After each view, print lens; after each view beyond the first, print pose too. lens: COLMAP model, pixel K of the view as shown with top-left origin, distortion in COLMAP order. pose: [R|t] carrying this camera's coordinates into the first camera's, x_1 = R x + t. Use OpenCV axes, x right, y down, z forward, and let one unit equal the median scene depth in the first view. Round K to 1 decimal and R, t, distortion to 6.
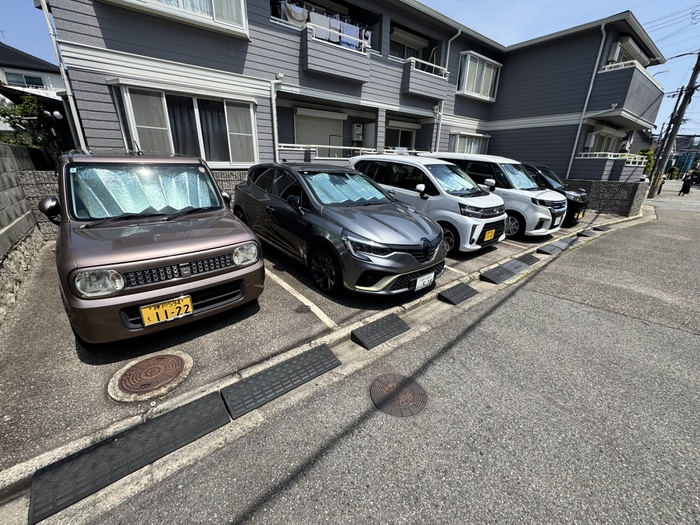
lens RADIAL K [[280.3, 0, 350.0], [0, 280.3, 262.5], [0, 0, 1]] dist [-0.003403, 0.000283]
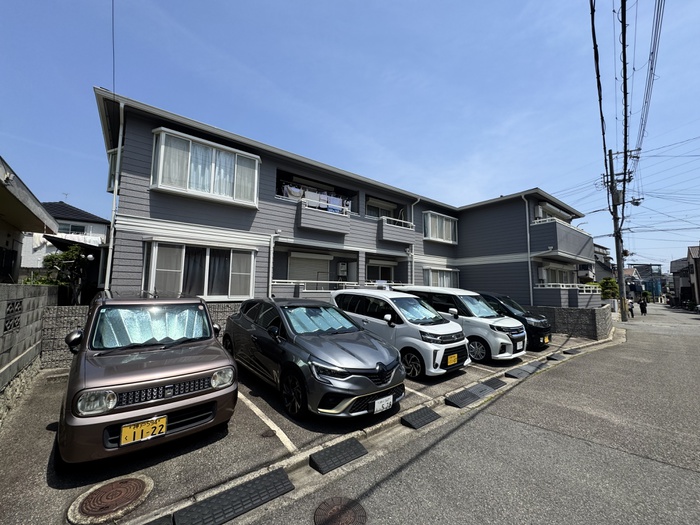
lens RADIAL K [[280.3, 0, 350.0], [0, 280.3, 262.5], [0, 0, 1]] dist [-0.003403, 0.000283]
pose [[0.999881, -0.005296, 0.014517, 0.104658], [0.010959, 0.905324, -0.424580, 0.025386], [-0.010894, 0.424688, 0.905274, -0.197359]]
